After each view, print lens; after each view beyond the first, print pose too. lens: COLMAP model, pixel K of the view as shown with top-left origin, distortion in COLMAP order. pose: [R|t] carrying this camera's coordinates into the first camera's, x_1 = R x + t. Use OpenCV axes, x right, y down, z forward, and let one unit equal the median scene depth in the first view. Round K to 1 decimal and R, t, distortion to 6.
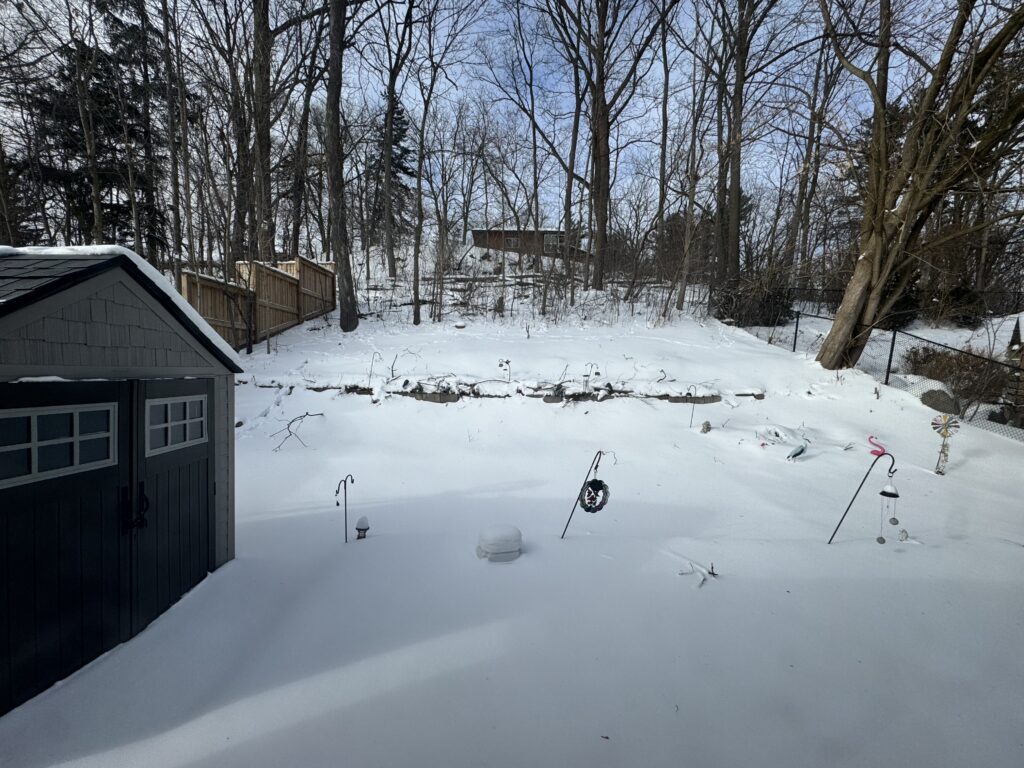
lens RADIAL K [[409.8, 0, 514.1], [0, 409.8, 382.7], [0, 0, 1]] dist [-0.001997, 0.000531]
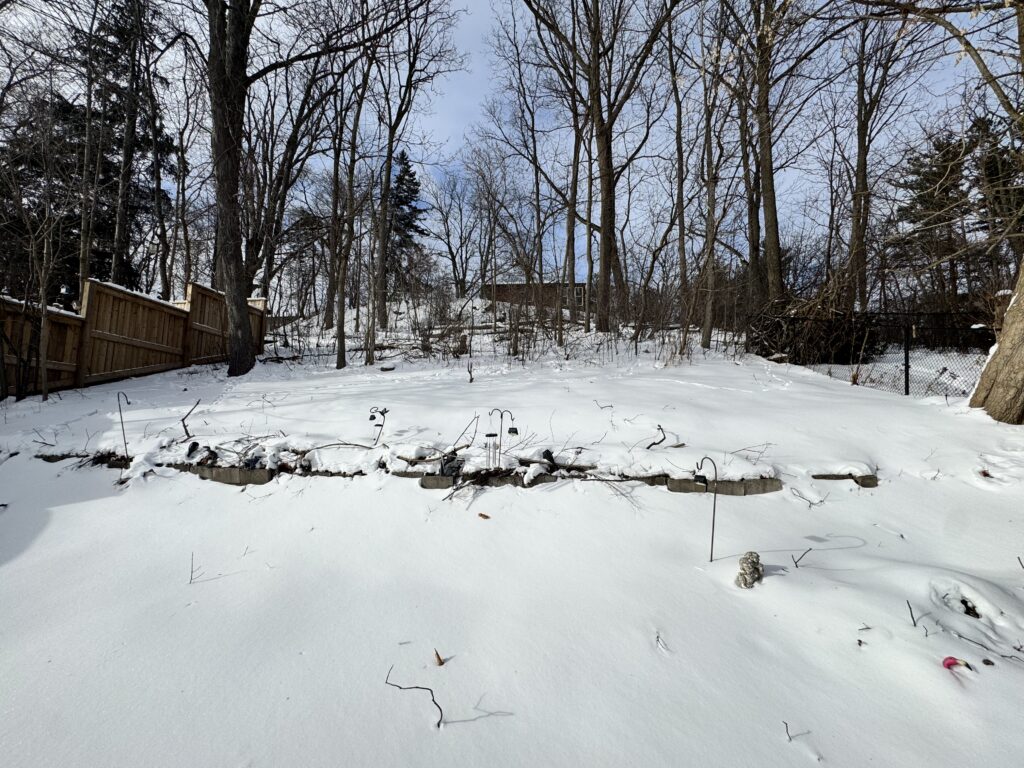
lens RADIAL K [[409.8, 0, 513.7], [0, 409.8, 378.2], [0, 0, 1]] dist [-0.001997, 0.000531]
pose [[0.995595, -0.010857, -0.093125, 0.229589], [-0.004838, 0.985999, -0.166679, -0.002068], [0.093630, 0.166396, 0.981604, 0.459917]]
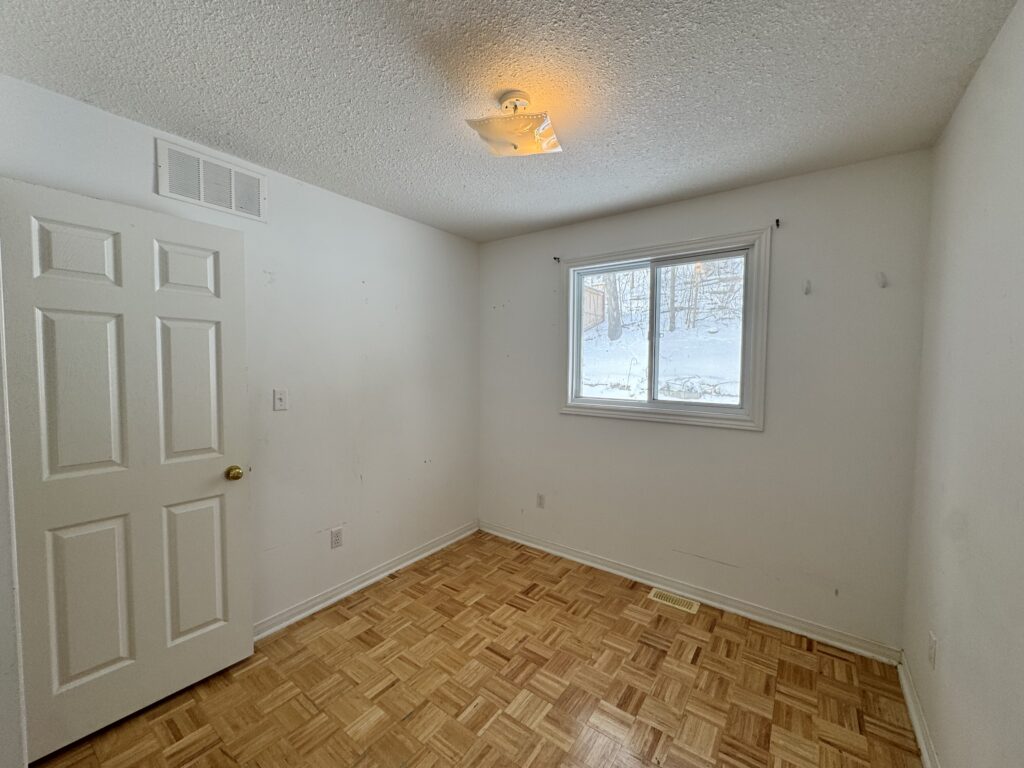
lens RADIAL K [[409.8, 0, 512.4], [0, 409.8, 381.9], [0, 0, 1]] dist [-0.001997, 0.000531]
pose [[0.810623, 0.026214, -0.584981, 0.110991], [-0.026865, 0.999610, 0.007566, 0.002274], [0.584952, 0.009583, 0.811012, -0.274119]]
